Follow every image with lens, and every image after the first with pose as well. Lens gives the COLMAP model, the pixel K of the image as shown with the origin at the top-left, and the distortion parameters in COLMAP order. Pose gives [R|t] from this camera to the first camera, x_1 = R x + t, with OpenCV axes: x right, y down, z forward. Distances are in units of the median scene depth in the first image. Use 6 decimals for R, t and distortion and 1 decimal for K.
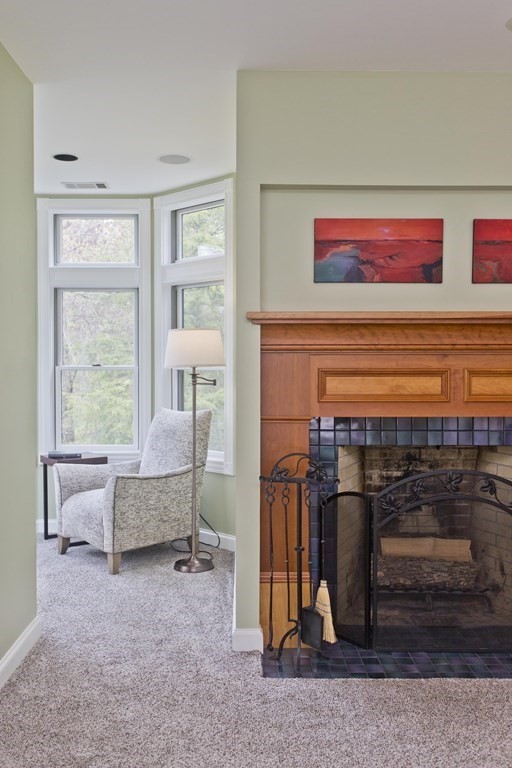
lens RADIAL K [[770.1, 0, 256.0], [0, 770.1, 384.0], [0, 0, 1]] dist [-0.004869, -0.002813]
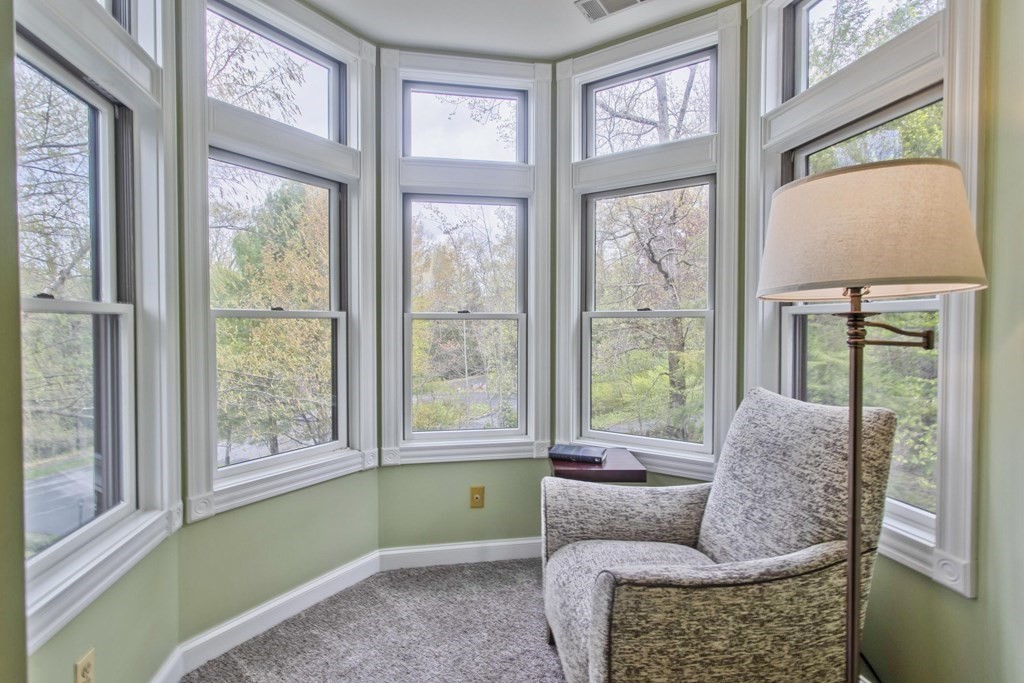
lens RADIAL K [[487.1, 0, 509.3], [0, 487.1, 332.5], [0, 0, 1]] dist [0.009690, -0.000044]
pose [[0.815527, 0.009276, -0.578645, -0.075252], [-0.016967, 0.999825, -0.007884, -0.000437], [0.578470, 0.016247, 0.815542, 0.693420]]
